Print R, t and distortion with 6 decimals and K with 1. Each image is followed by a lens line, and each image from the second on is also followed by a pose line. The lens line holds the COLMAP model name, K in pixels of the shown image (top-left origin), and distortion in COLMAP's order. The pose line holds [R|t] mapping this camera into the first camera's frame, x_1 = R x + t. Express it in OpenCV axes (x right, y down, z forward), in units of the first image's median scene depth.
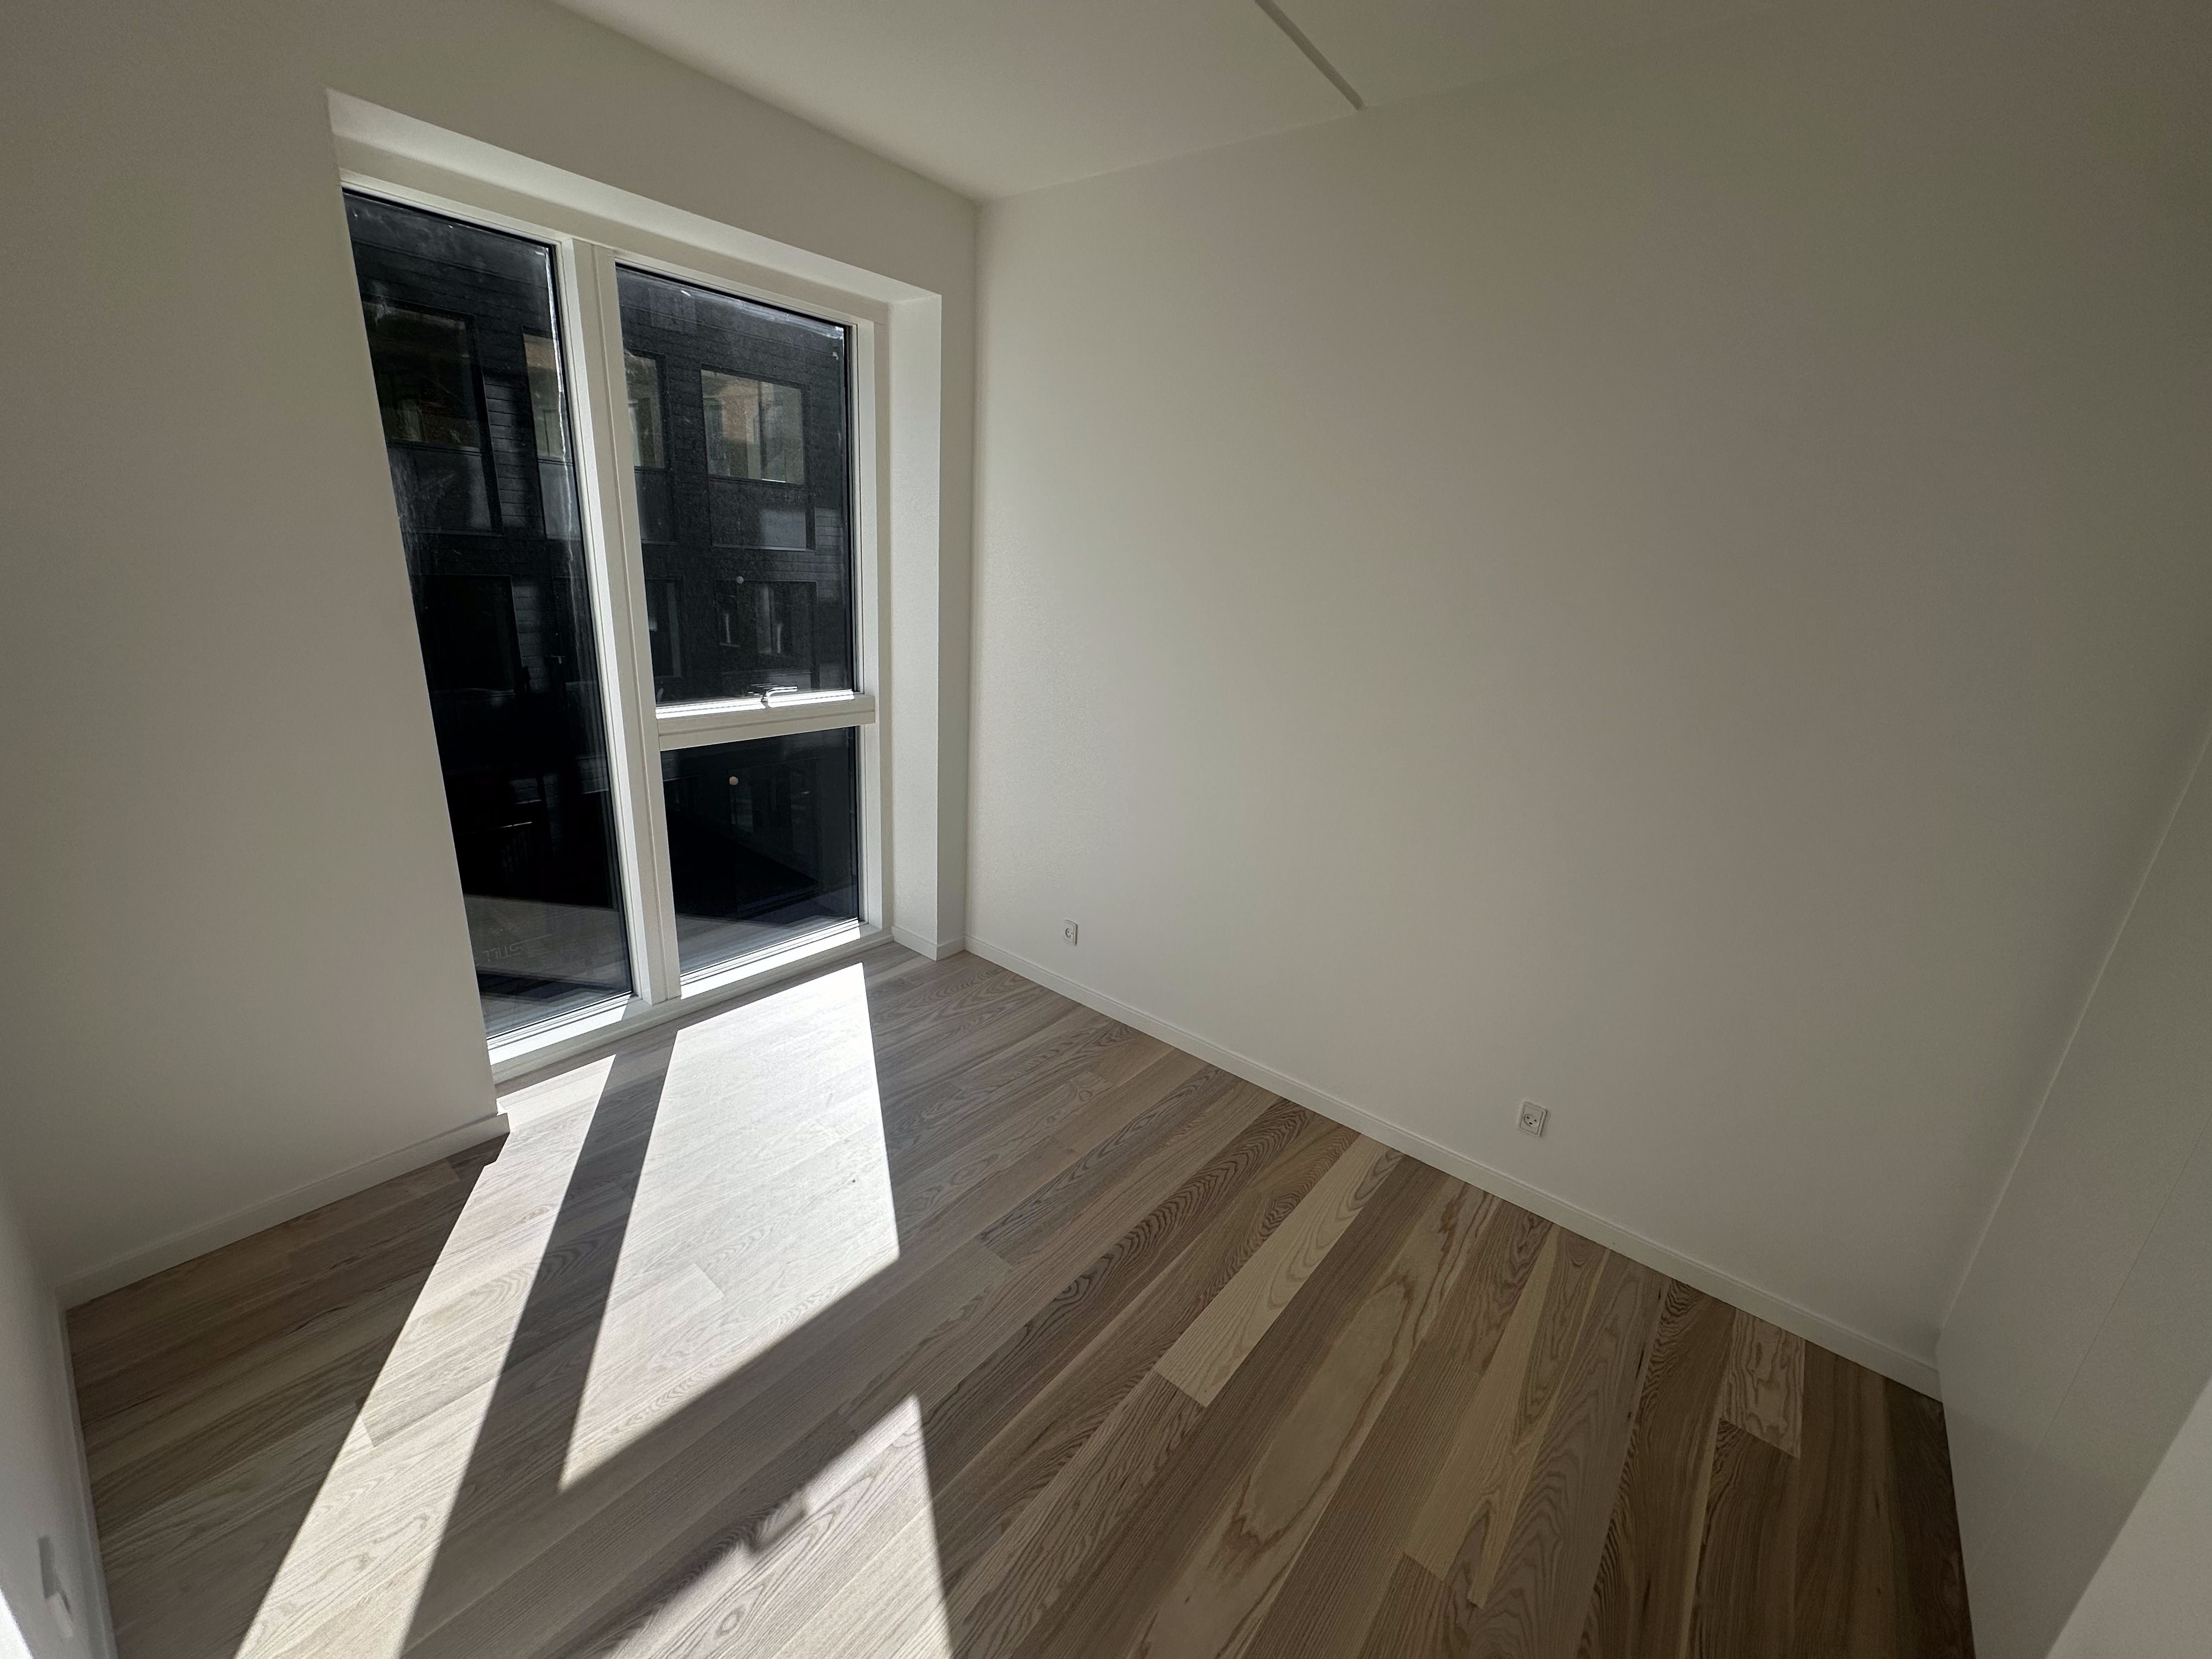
lens RADIAL K [[885.4, 0, 1106.0], [0, 885.4, 829.5], [0, 0, 1]] dist [0.000800, 0.014736]
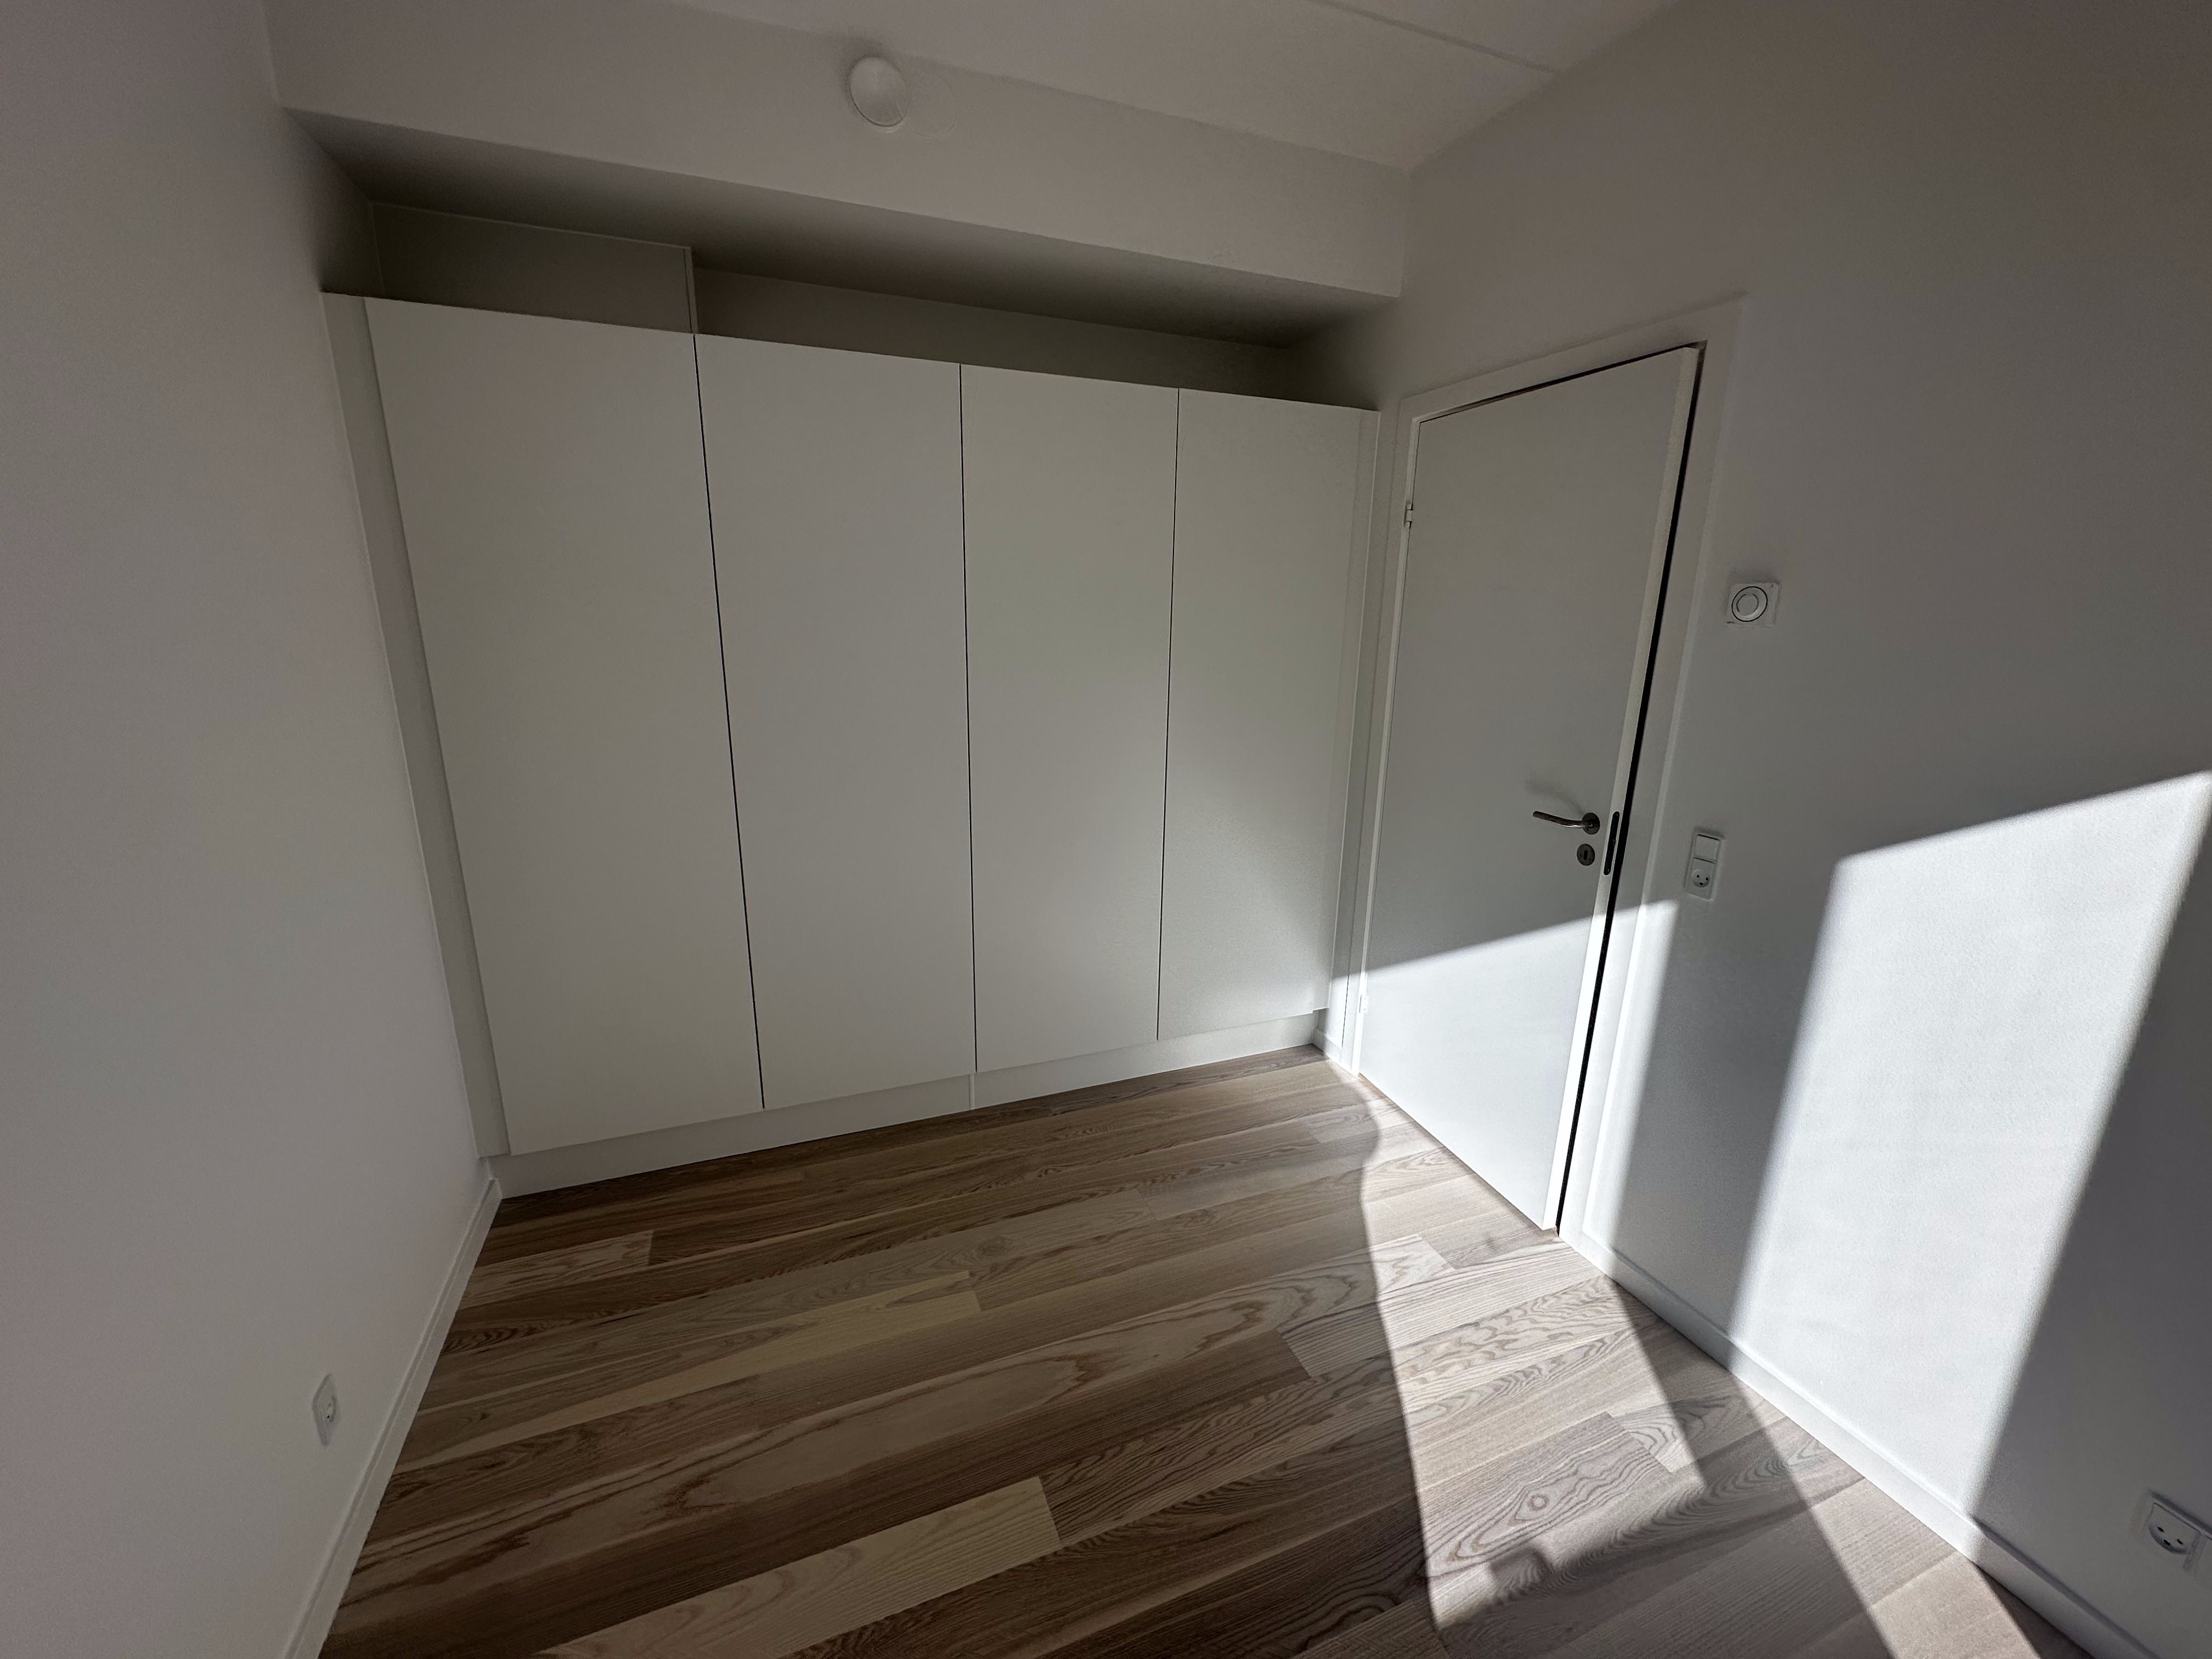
lens RADIAL K [[885.4, 0, 1106.0], [0, 885.4, 829.5], [0, 0, 1]] dist [0.000800, 0.014736]
pose [[-0.866493, -0.203216, 0.455953, -0.241809], [0.080850, 0.844196, 0.529902, -0.398151], [-0.492599, 0.496020, -0.715060, 1.387447]]
